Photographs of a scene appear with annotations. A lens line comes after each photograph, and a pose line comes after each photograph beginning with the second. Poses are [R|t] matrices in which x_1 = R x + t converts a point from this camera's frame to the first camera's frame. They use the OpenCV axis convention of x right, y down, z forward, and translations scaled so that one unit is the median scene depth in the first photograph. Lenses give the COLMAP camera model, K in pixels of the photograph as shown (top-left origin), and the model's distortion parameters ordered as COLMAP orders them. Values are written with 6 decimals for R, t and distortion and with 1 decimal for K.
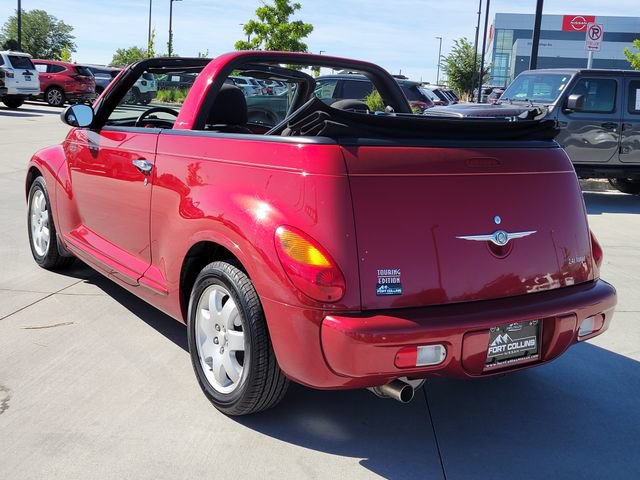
lens RADIAL K [[783.4, 0, 292.2], [0, 783.4, 238.4], [0, 0, 1]] dist [0.025291, 0.071418]
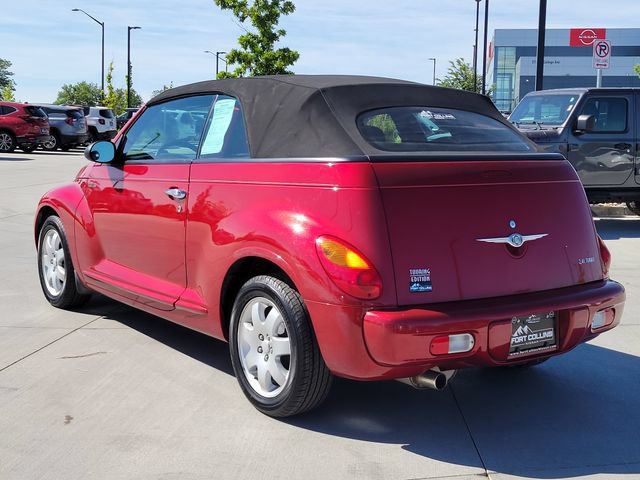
lens RADIAL K [[925.5, 0, 299.8], [0, 925.5, 240.6], [0, 0, 1]] dist [0.035796, 0.069453]
pose [[0.998465, -0.043792, 0.033919, -0.069752], [0.045801, 0.997091, -0.060917, 0.053859], [-0.031153, 0.062377, 0.997566, -0.247650]]
